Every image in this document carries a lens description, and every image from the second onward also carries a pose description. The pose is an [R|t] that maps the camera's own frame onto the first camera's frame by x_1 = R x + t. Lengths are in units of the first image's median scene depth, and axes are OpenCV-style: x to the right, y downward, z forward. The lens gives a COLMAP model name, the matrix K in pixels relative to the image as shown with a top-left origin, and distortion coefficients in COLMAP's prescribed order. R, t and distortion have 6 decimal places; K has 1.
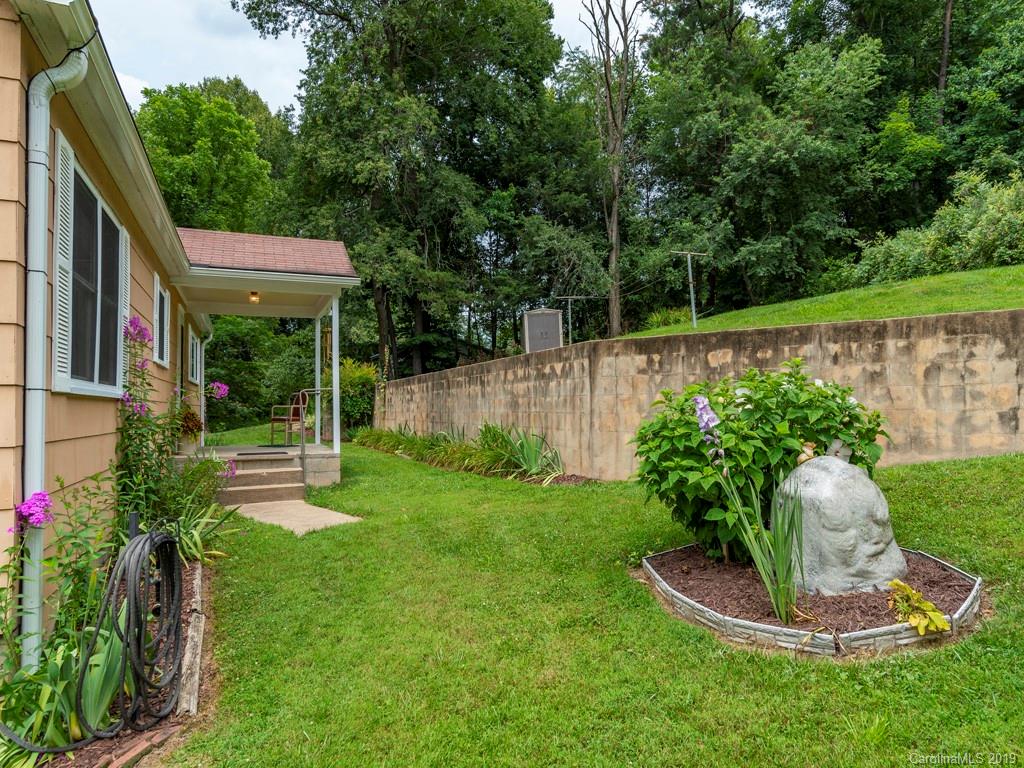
lens RADIAL K [[658.3, 0, 513.4], [0, 658.3, 390.7], [0, 0, 1]] dist [0.027421, 0.001176]
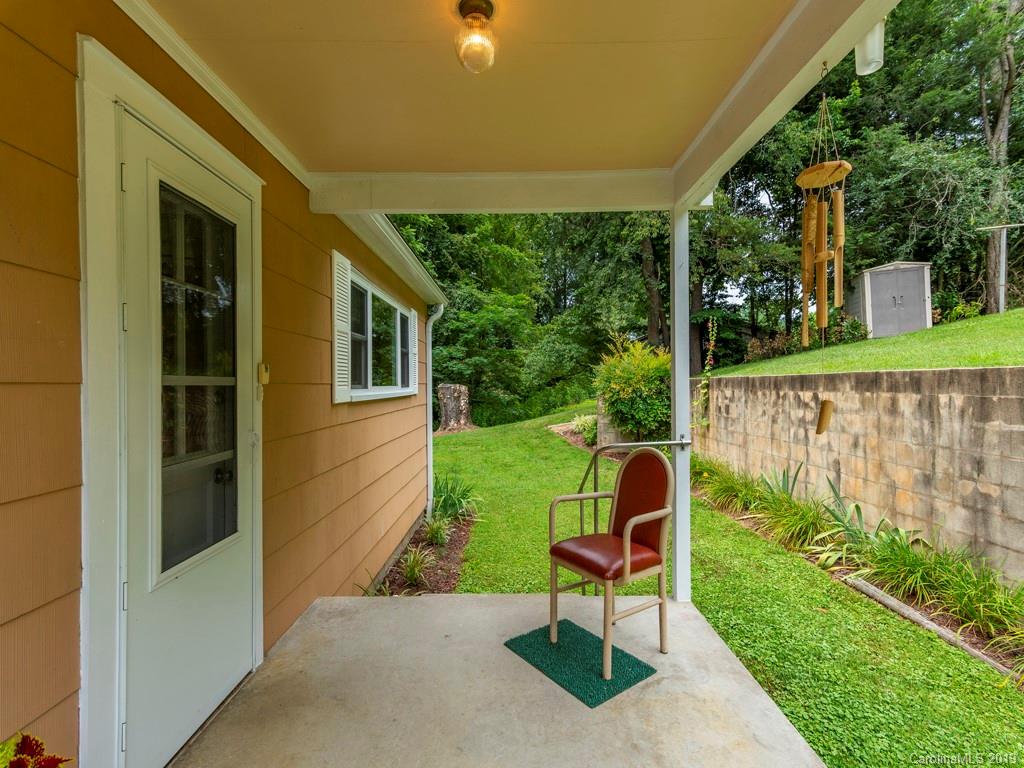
lens RADIAL K [[499.8, 0, 510.8], [0, 499.8, 385.8], [0, 0, 1]] dist [0.017353, 0.000581]
pose [[0.926430, 0.001169, -0.376465, -0.116942], [0.011640, 0.999428, 0.031748, -0.013599], [0.376287, -0.033794, 0.925887, 0.308019]]
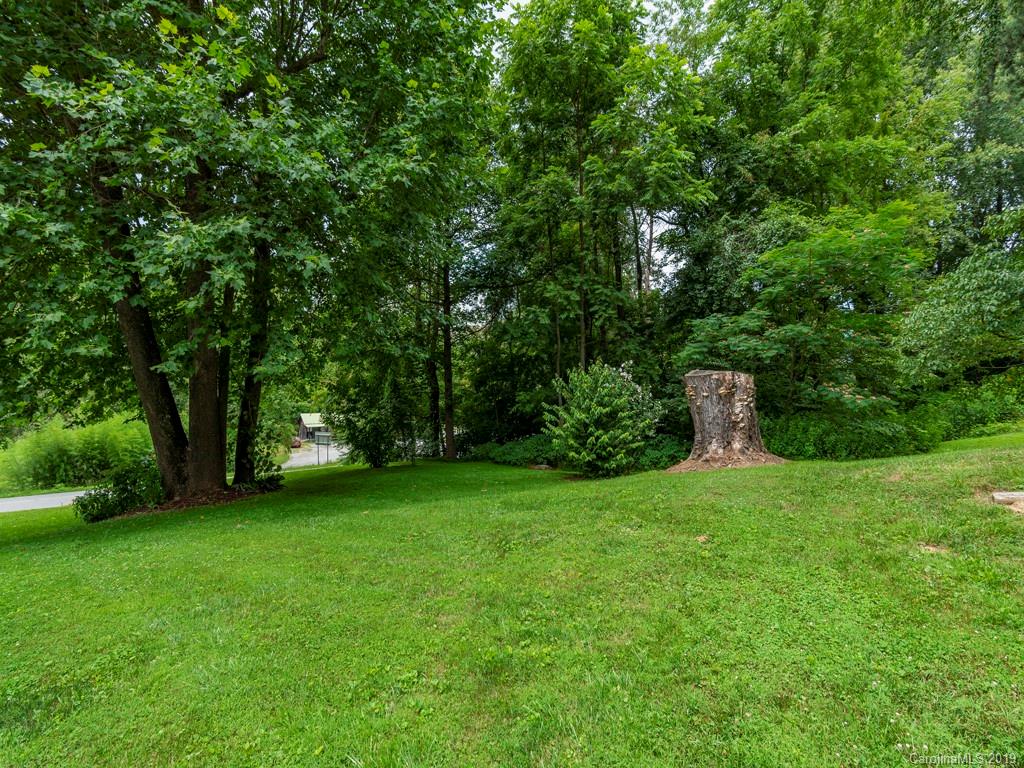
lens RADIAL K [[499.8, 0, 507.1], [0, 499.8, 386.0], [0, 0, 1]] dist [0.017353, 0.000581]
pose [[0.507959, -0.008458, -0.861340, -0.212977], [0.026600, 0.999629, 0.005871, 0.008013], [0.860970, -0.025894, 0.507996, 0.583080]]
